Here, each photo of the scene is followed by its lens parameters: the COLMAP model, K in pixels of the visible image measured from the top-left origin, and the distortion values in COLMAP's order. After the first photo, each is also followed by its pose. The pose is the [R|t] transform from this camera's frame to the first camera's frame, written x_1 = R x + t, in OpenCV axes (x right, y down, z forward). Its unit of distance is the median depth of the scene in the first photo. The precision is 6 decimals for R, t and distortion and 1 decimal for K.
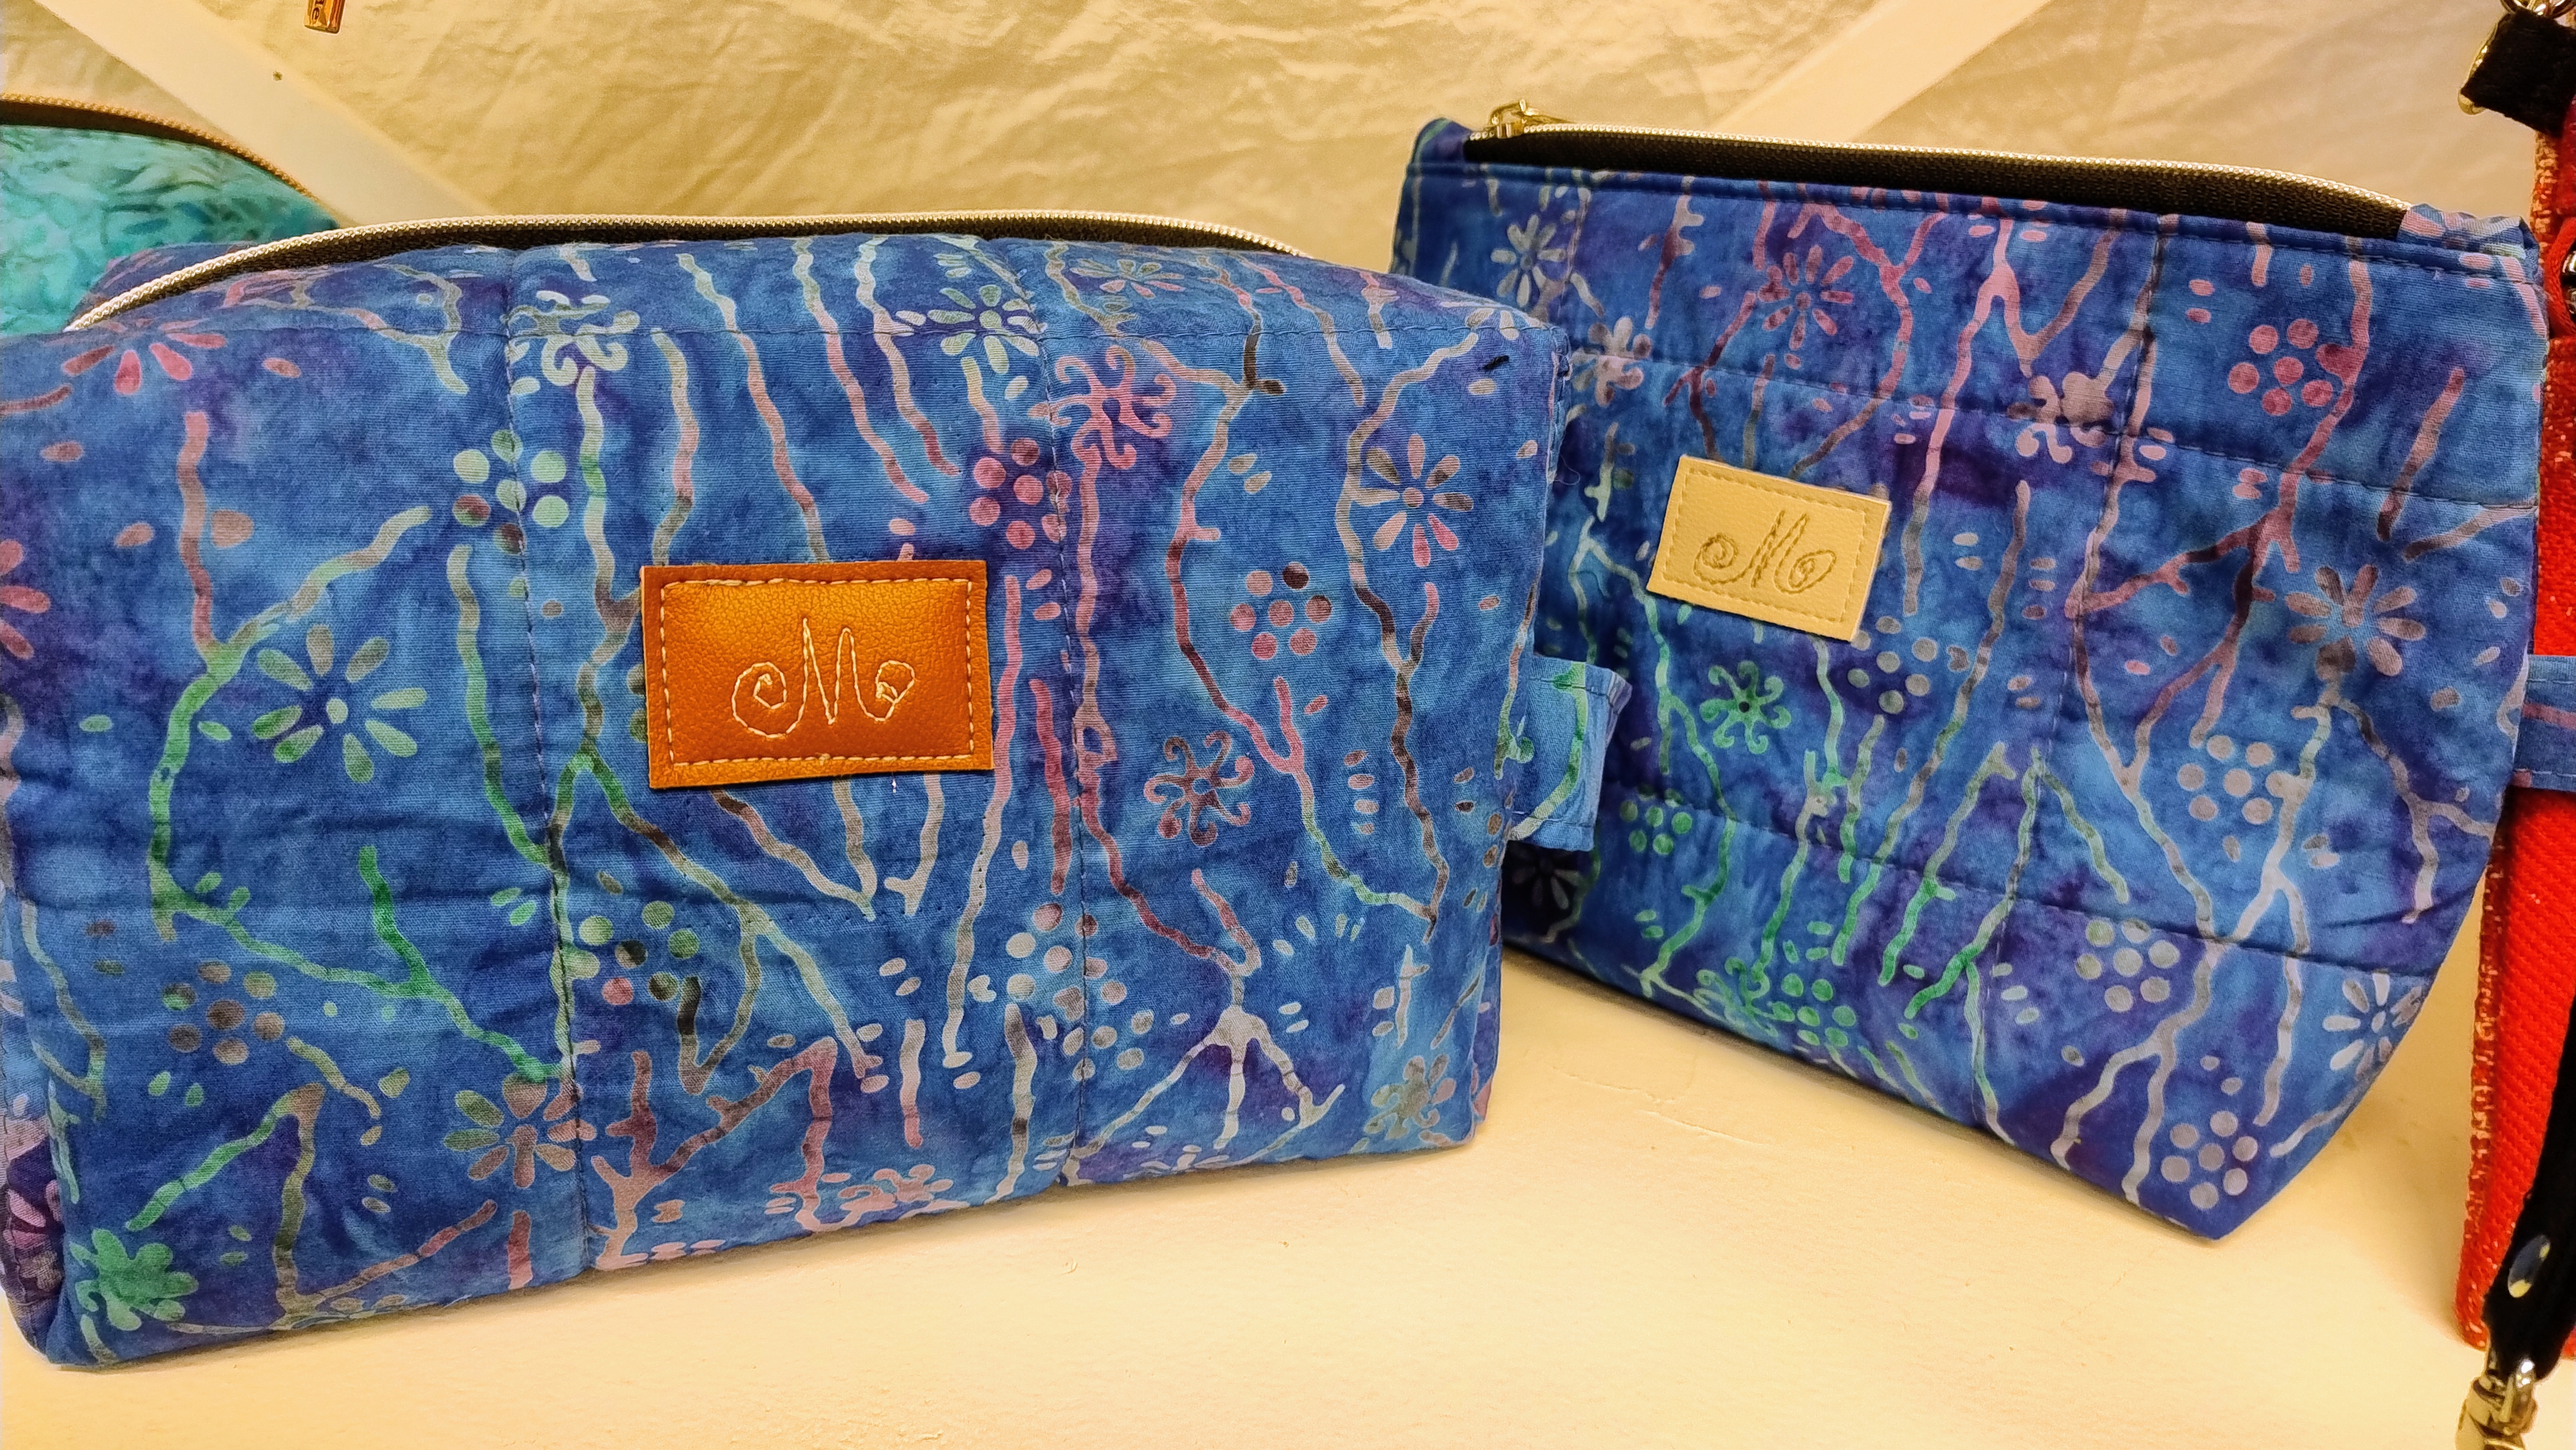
lens RADIAL K [[1737.5, 0, 1288.0], [0, 1737.5, 725.0], [0, 0, 1]] dist [-0.001584, -0.002900]
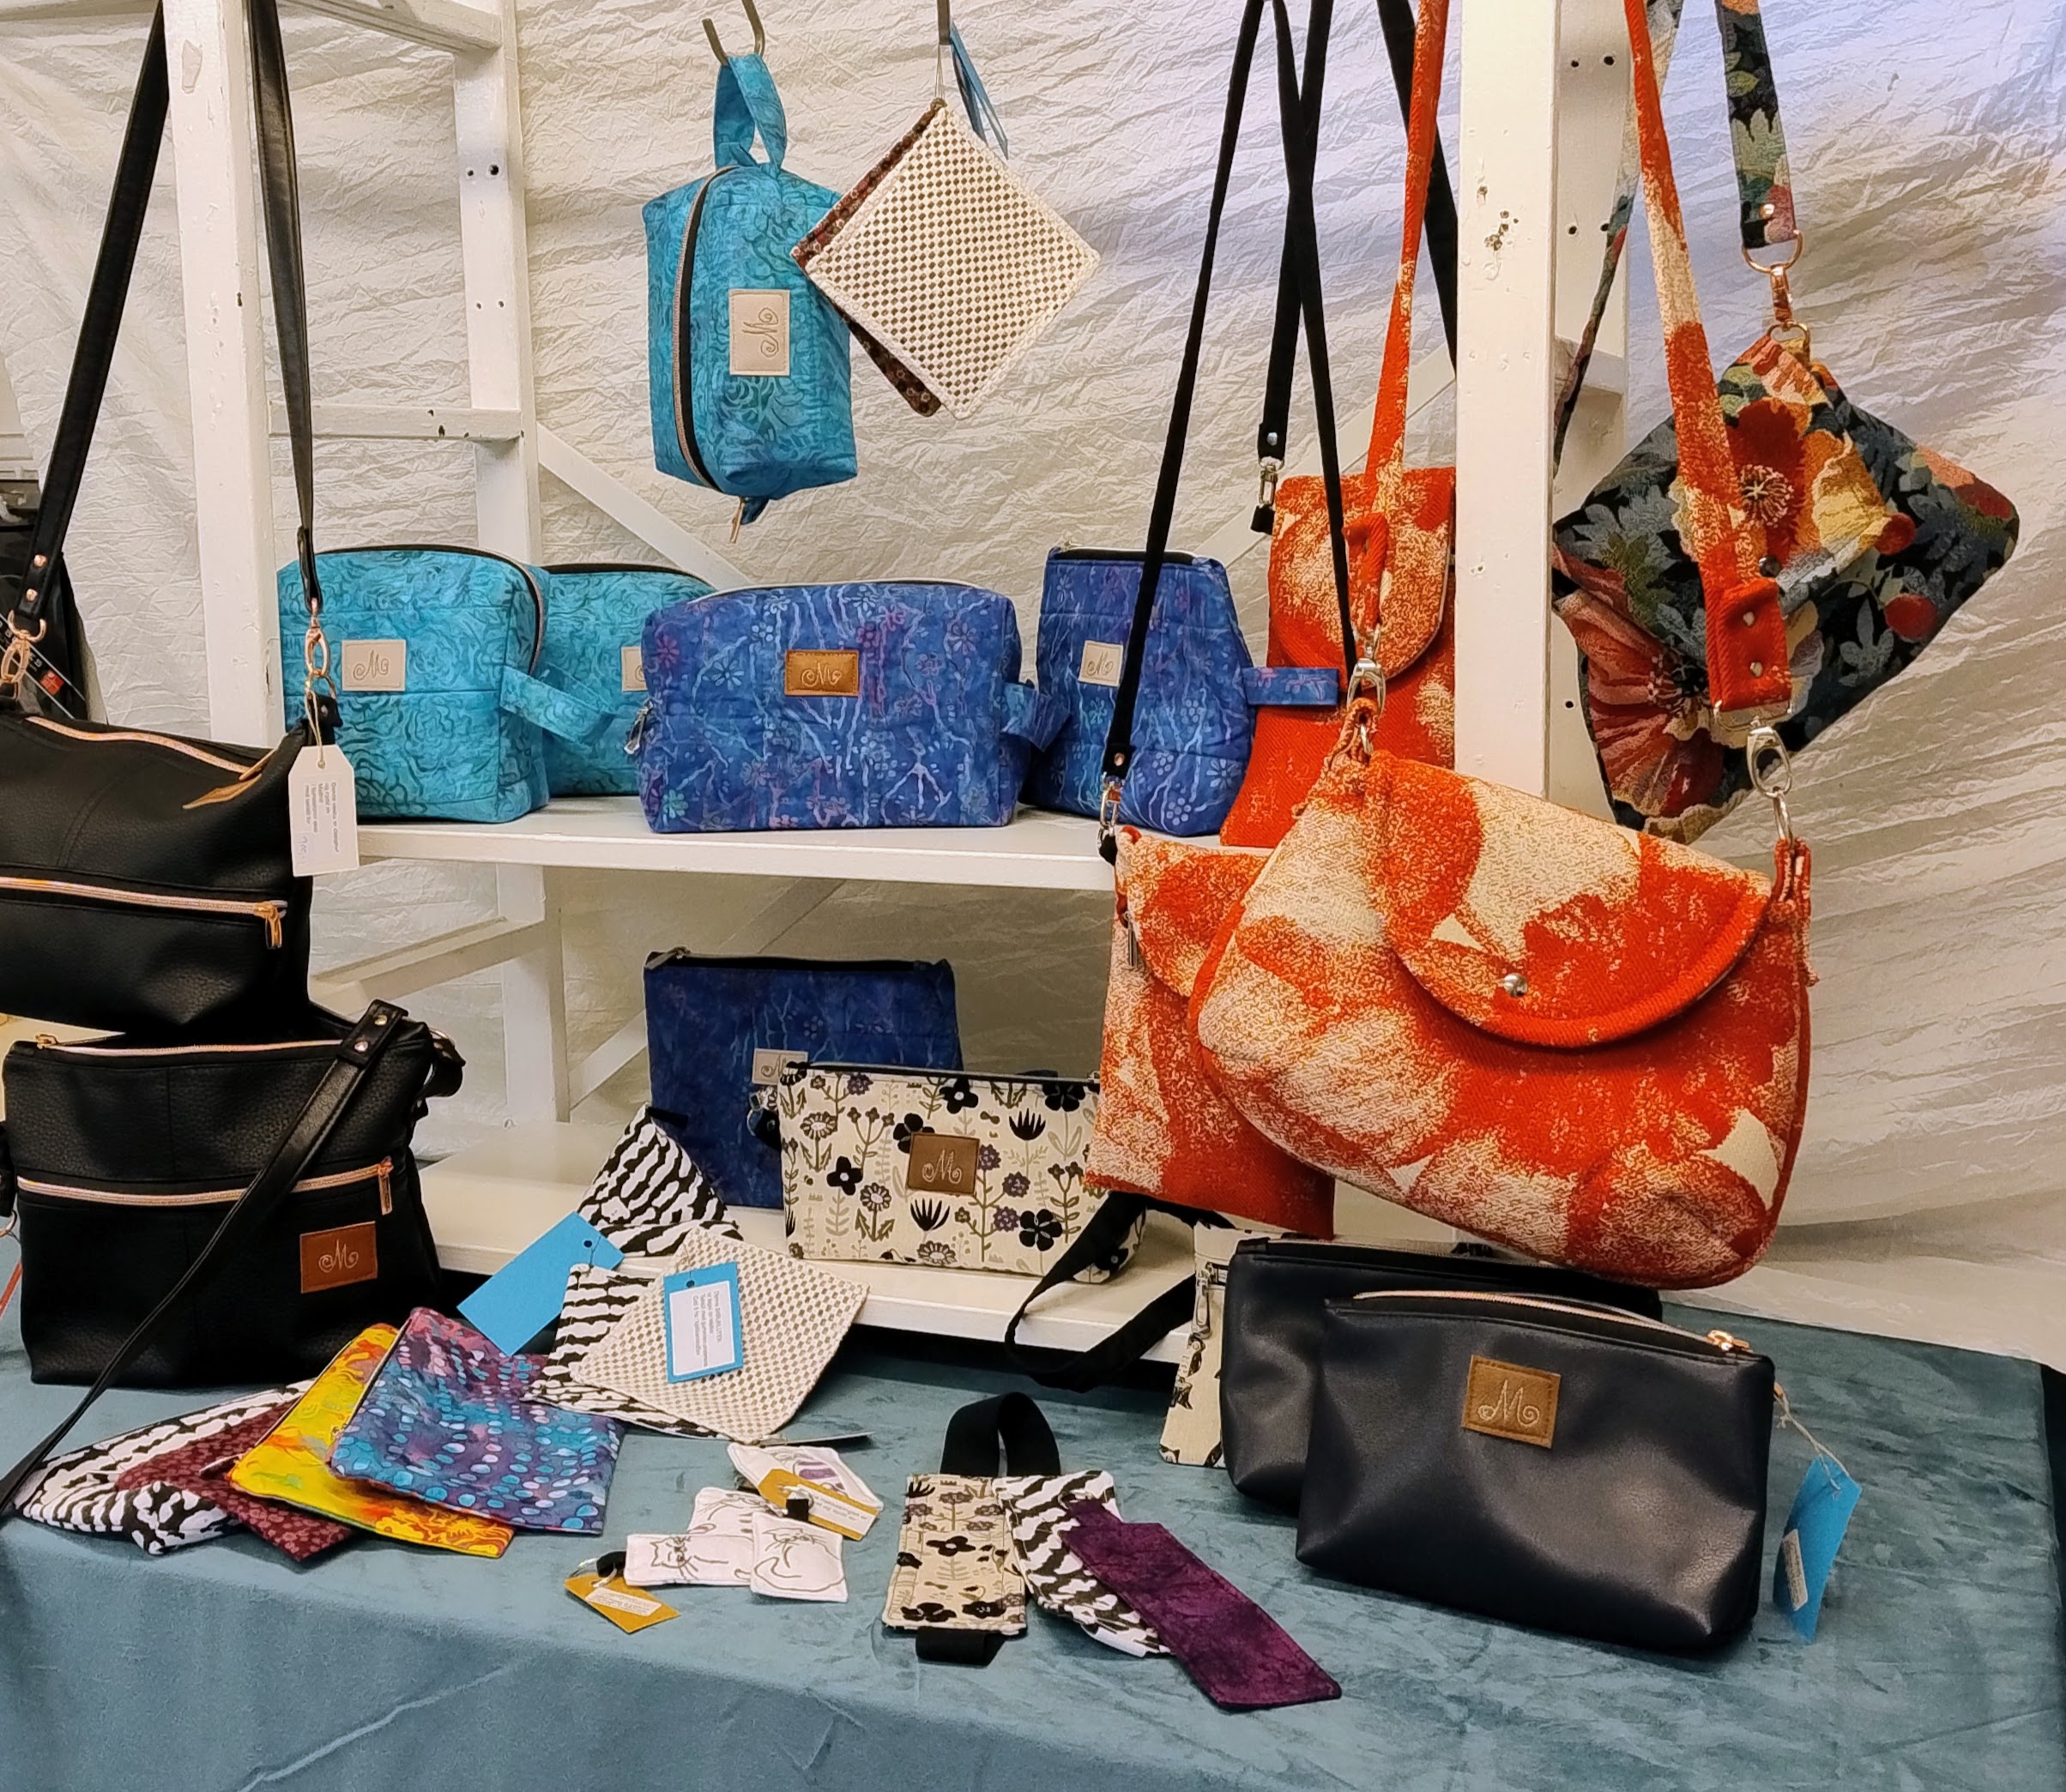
lens RADIAL K [[2518.8, 0, 1033.0], [0, 2518.8, 896.0], [0, 0, 1]] dist [0.084288, -0.005436]
pose [[0.944862, -0.009160, -0.327339, 2.272298], [-0.055148, 0.980881, -0.186632, 1.642988], [0.322791, 0.194393, 0.926292, -4.552714]]
